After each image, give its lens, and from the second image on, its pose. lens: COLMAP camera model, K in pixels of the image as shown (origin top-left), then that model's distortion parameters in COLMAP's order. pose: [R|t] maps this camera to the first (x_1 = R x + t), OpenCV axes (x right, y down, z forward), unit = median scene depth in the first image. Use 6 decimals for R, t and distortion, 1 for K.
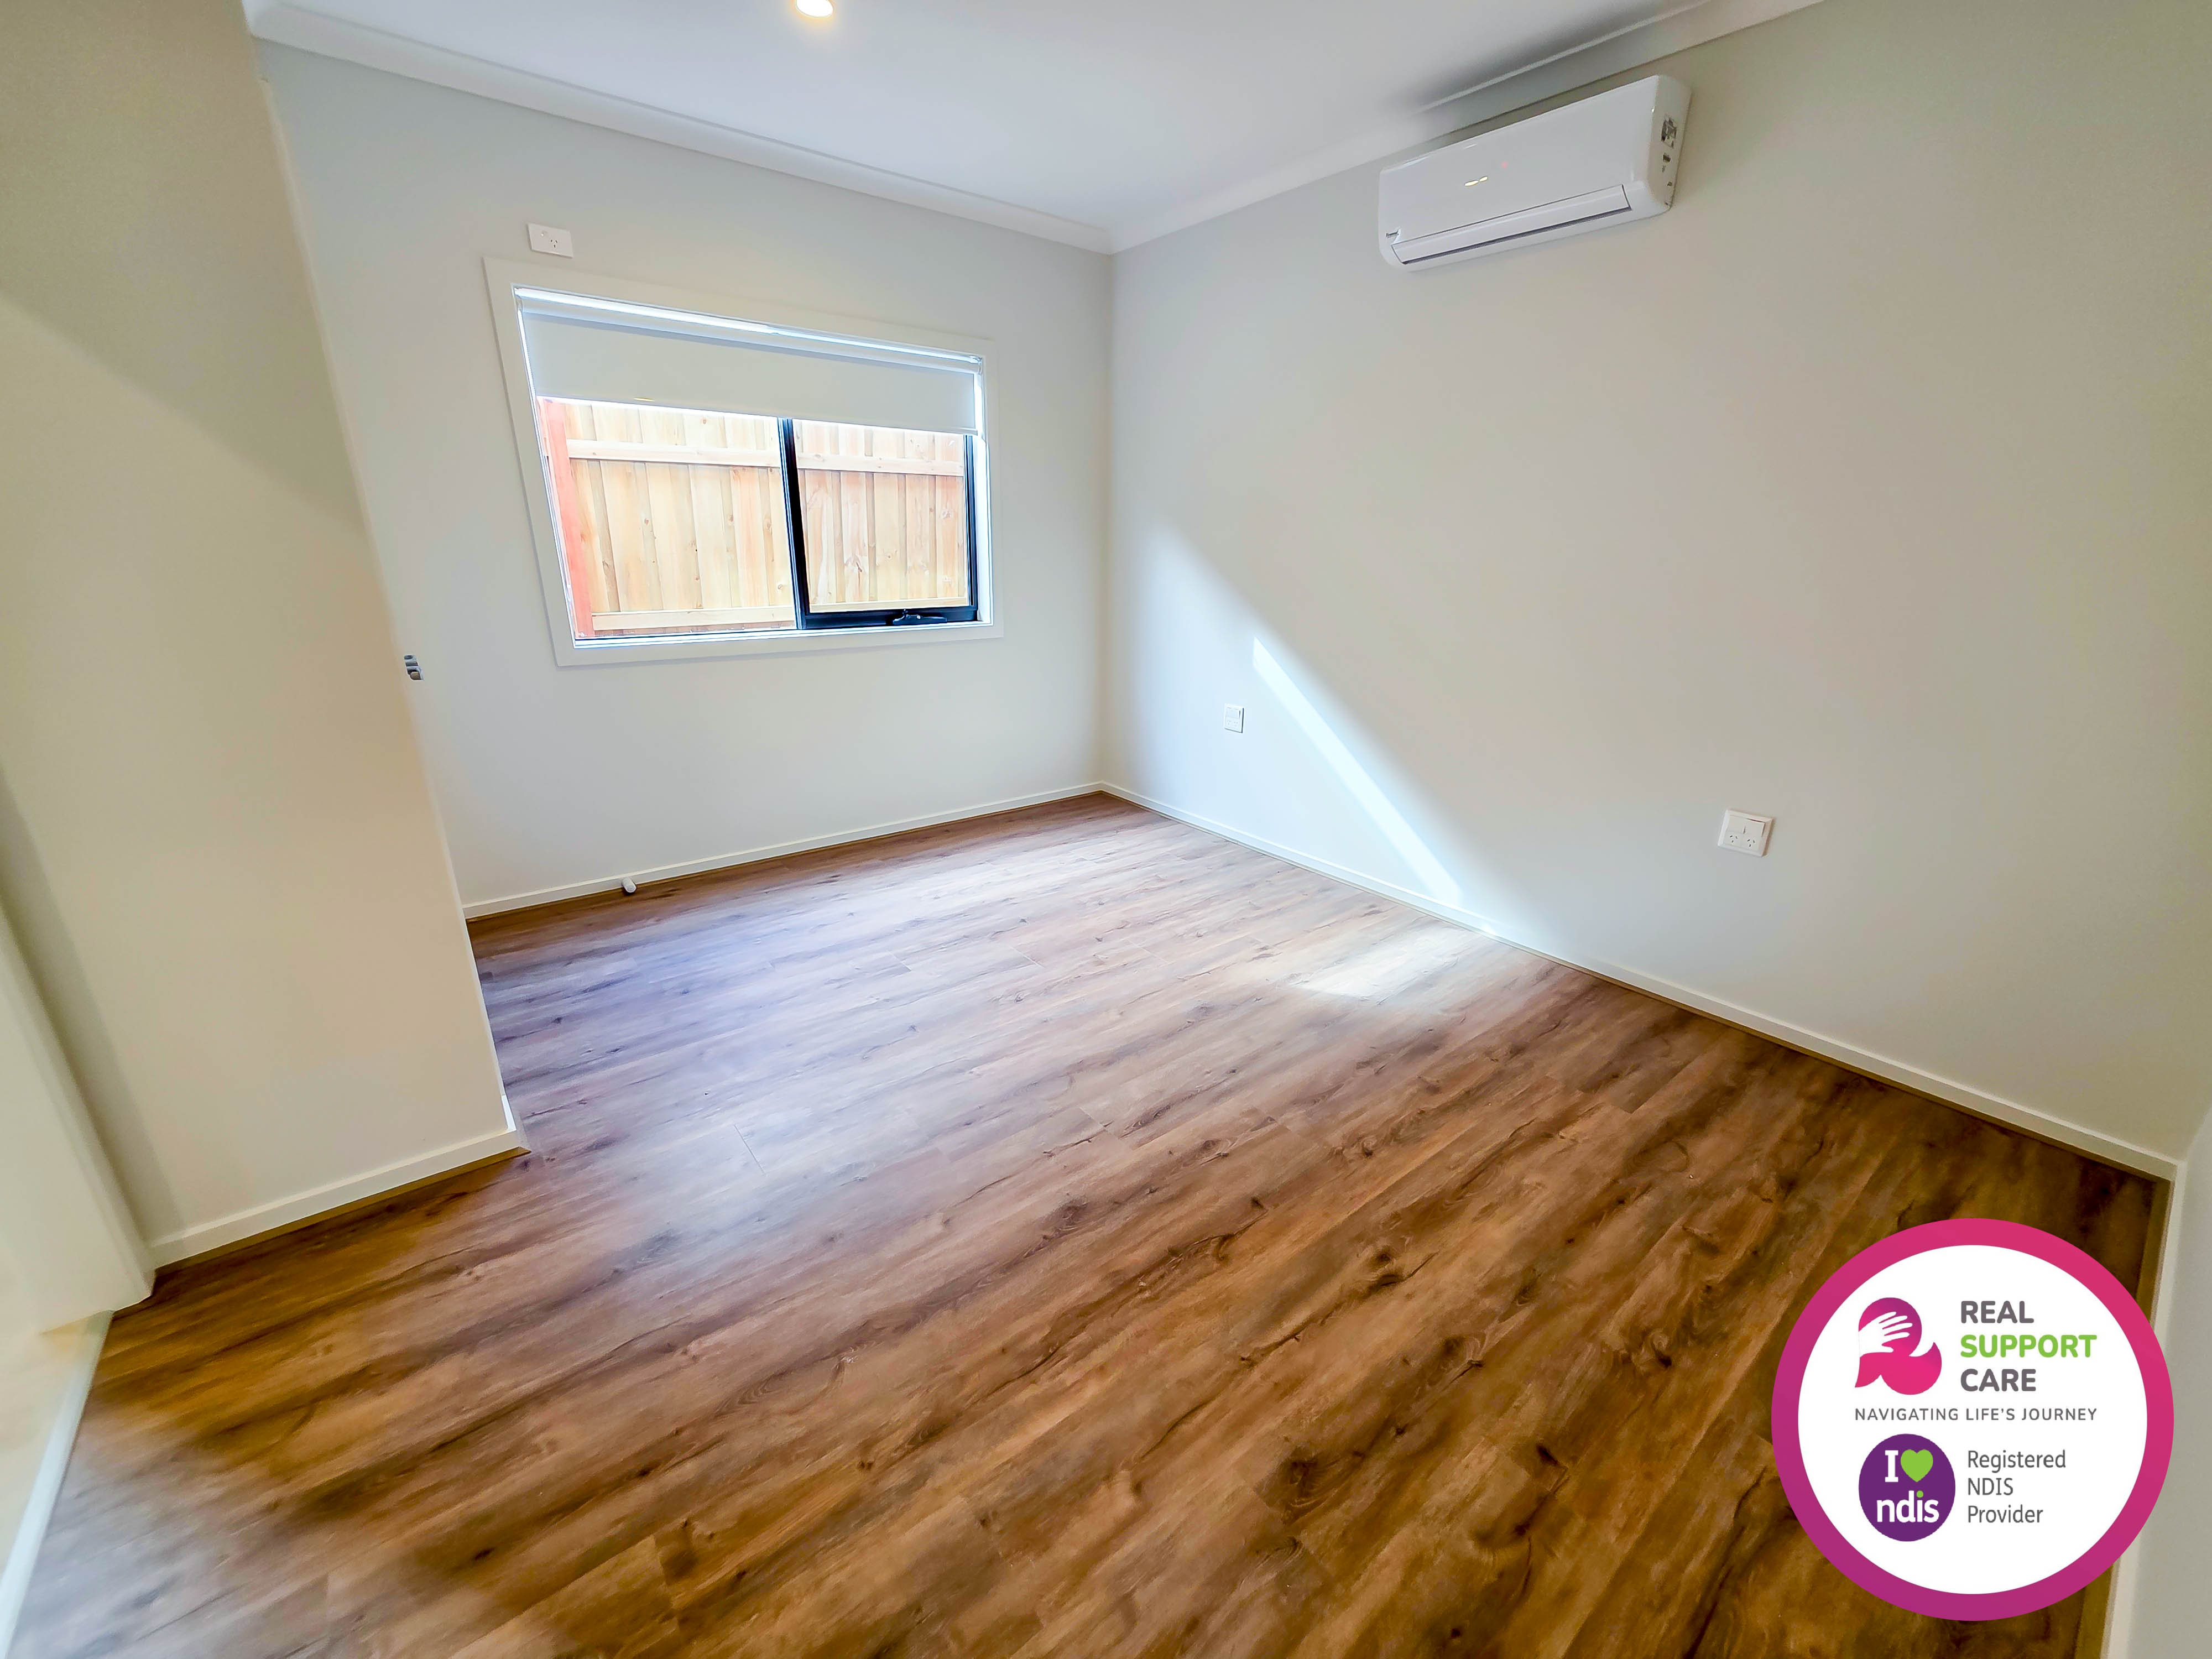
lens RADIAL K [[880.4, 0, 1109.7], [0, 880.4, 825.9], [0, 0, 1]] dist [0.000573, -0.000043]
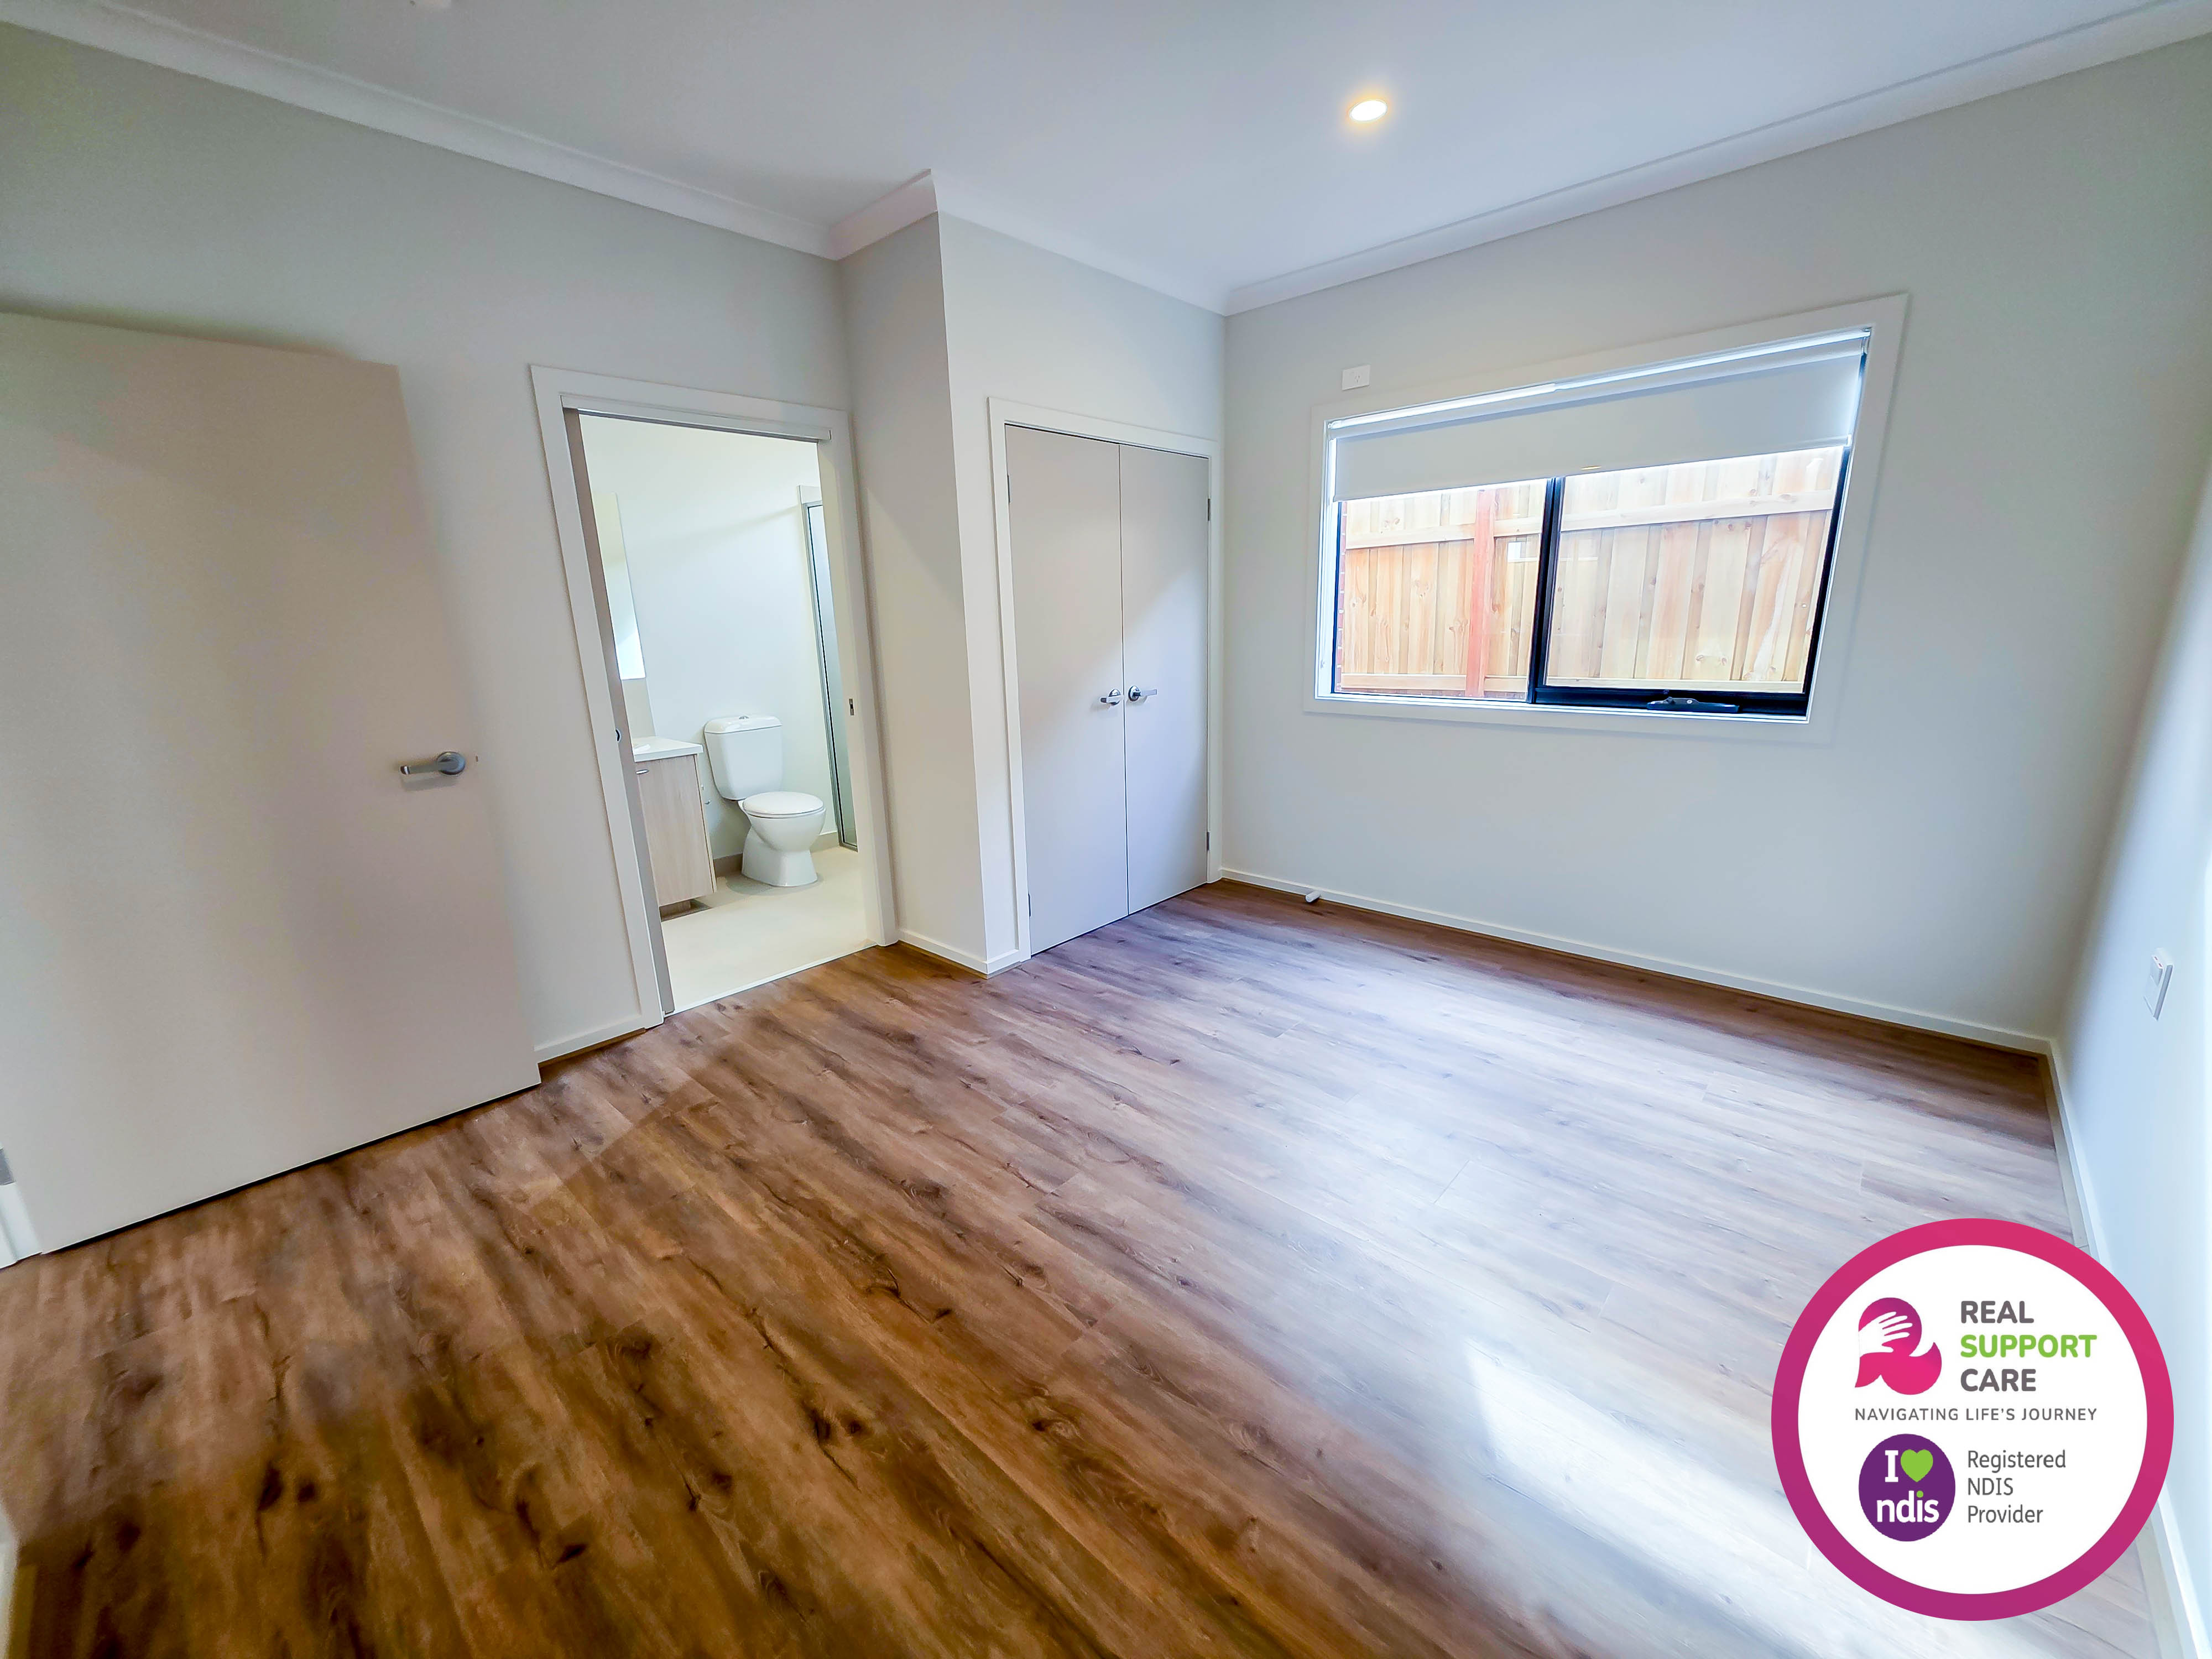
lens RADIAL K [[880.4, 0, 1109.7], [0, 880.4, 825.9], [0, 0, 1]] dist [0.000573, -0.000043]
pose [[0.166084, 0.217044, -0.961929, 1.026009], [-0.280226, 0.945649, 0.164988, -0.273783], [0.945457, 0.242156, 0.217878, 0.877727]]
